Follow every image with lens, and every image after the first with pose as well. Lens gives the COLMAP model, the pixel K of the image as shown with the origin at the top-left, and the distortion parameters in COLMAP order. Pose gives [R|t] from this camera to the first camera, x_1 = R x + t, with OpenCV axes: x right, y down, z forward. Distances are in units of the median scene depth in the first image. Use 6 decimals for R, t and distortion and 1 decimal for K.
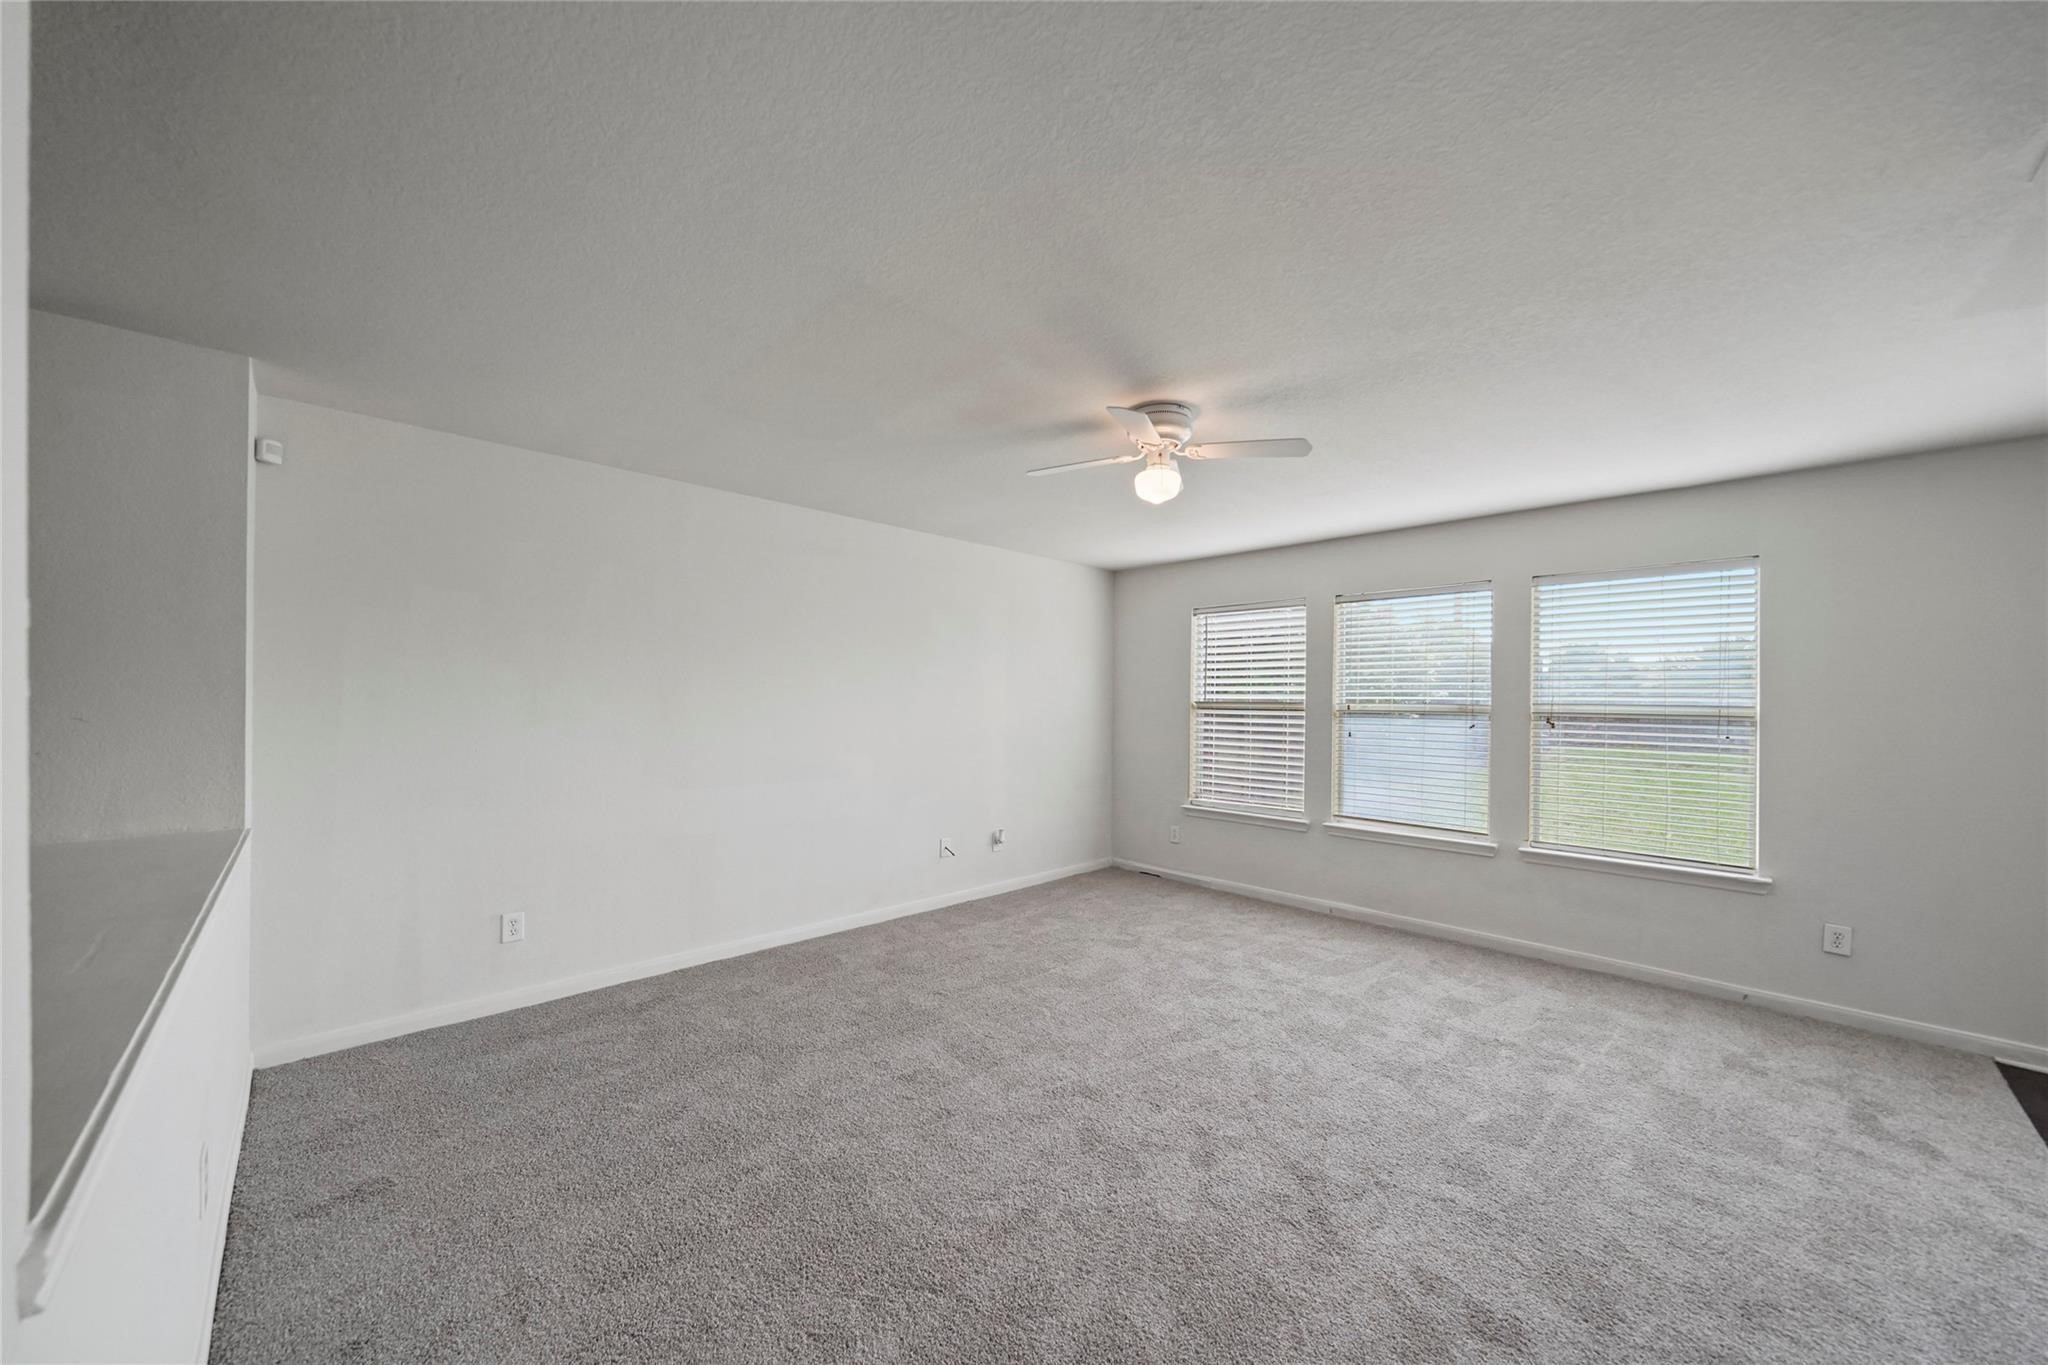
lens RADIAL K [[734.9, 0, 1022.9], [0, 734.9, 698.7], [0, 0, 1]] dist [-0.003327, 0.000026]
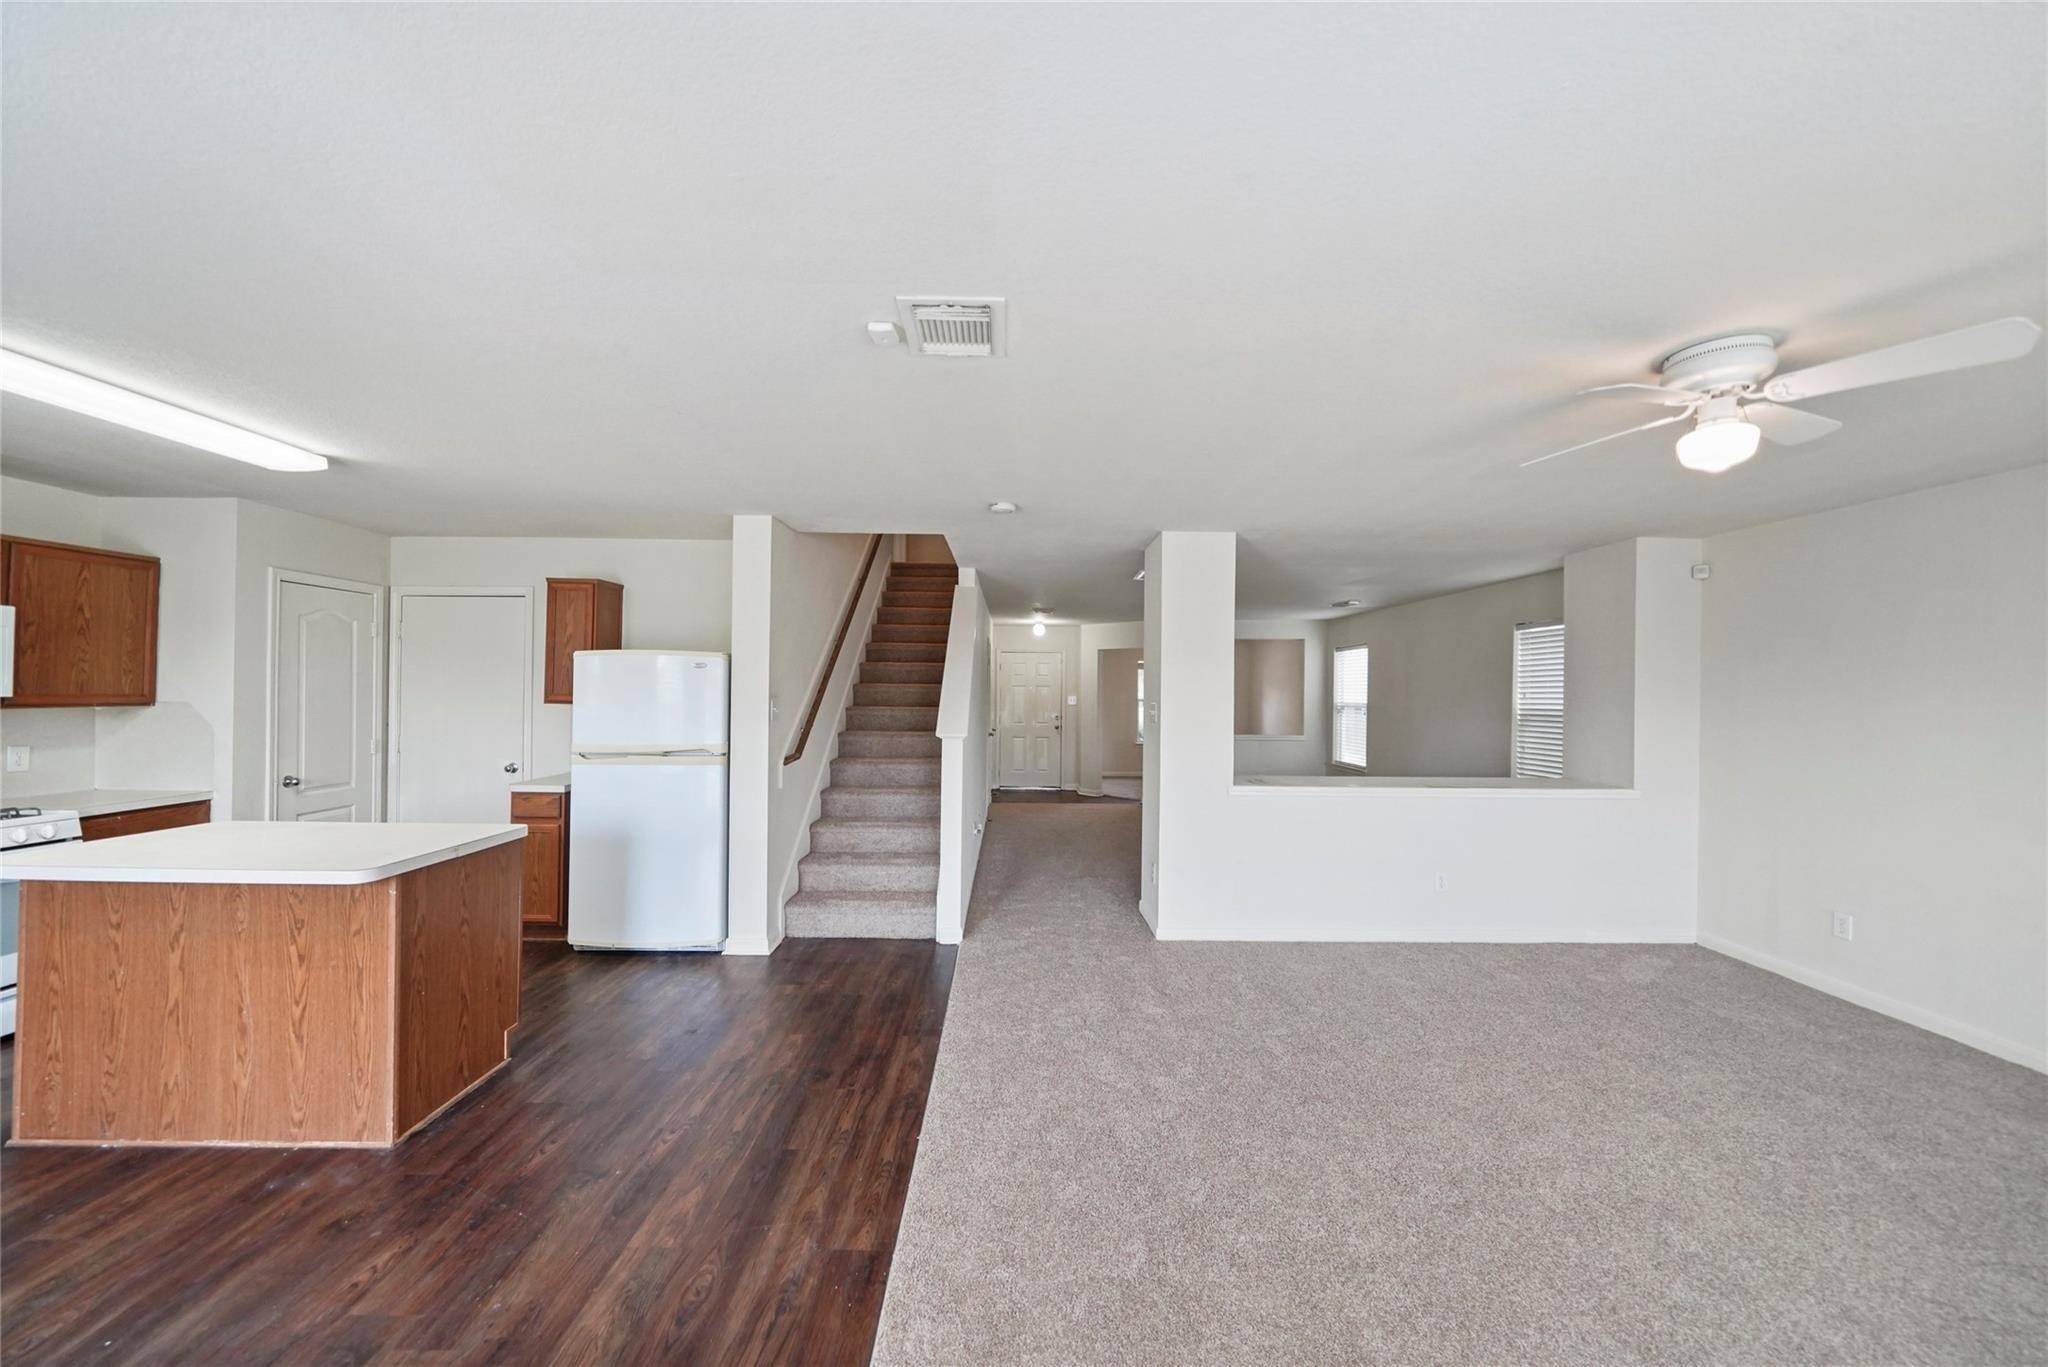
lens RADIAL K [[744.4, 0, 1018.5], [0, 744.4, 686.8], [0, 0, 1]] dist [-0.002405, -0.000203]
pose [[-0.699352, -0.021538, -0.714452, 0.828673], [-0.019333, 0.999750, -0.011214, -0.017301], [0.714516, 0.005970, -0.699594, 0.702910]]
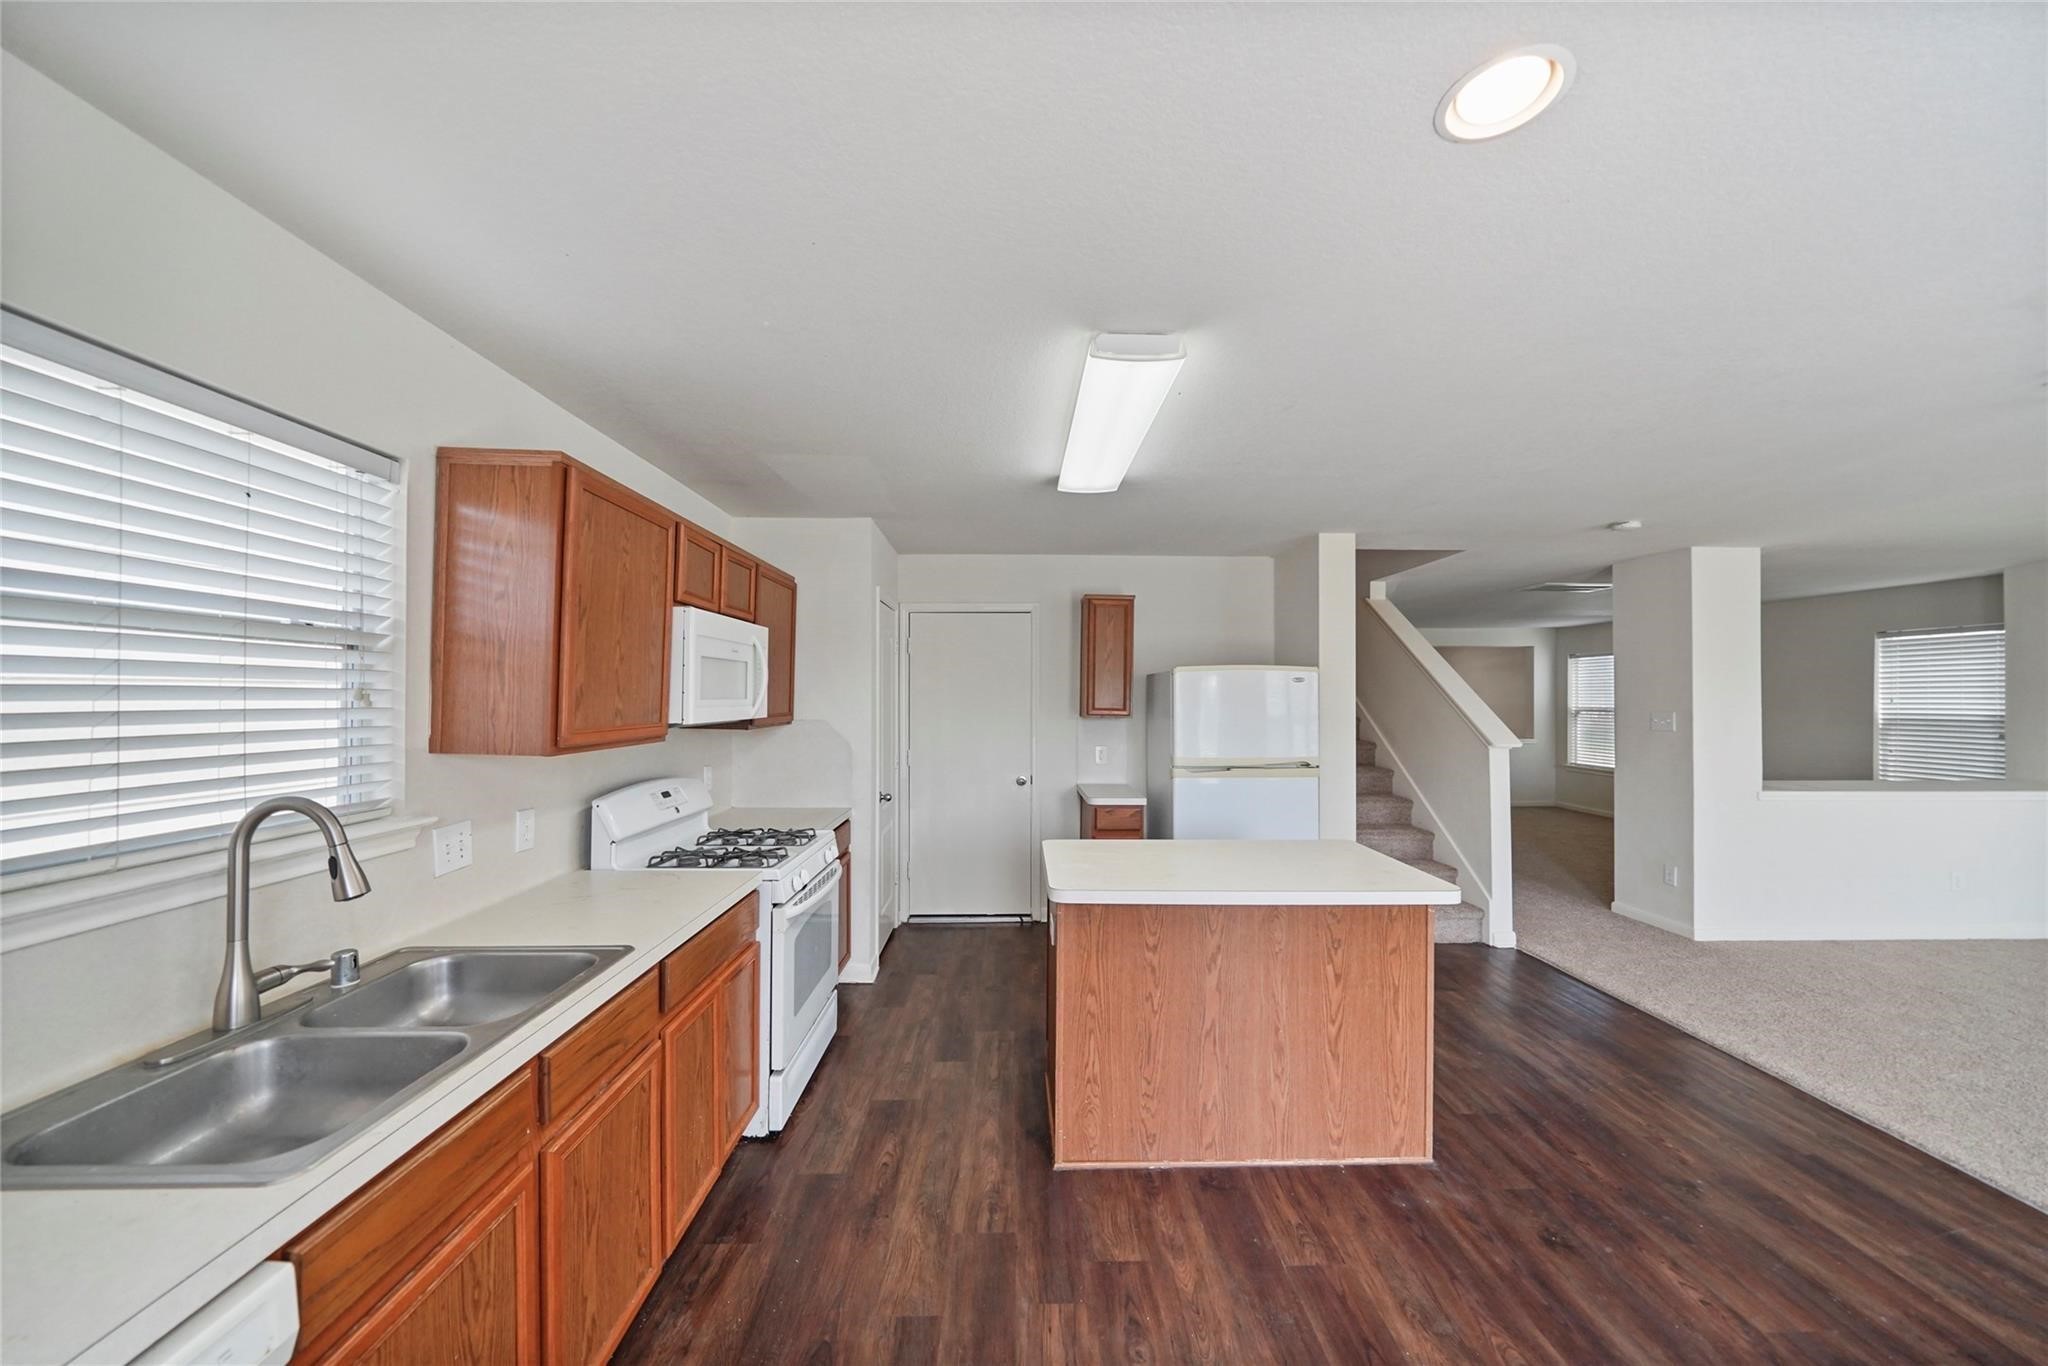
lens RADIAL K [[721.4, 0, 1024.6], [0, 721.4, 690.0], [0, 0, 1]] dist [-0.005635, 0.000555]
pose [[-0.688436, -0.017893, -0.725076, 1.411569], [-0.012043, 0.999840, -0.013240, -0.017497], [0.725197, -0.000383, -0.688541, 0.085905]]
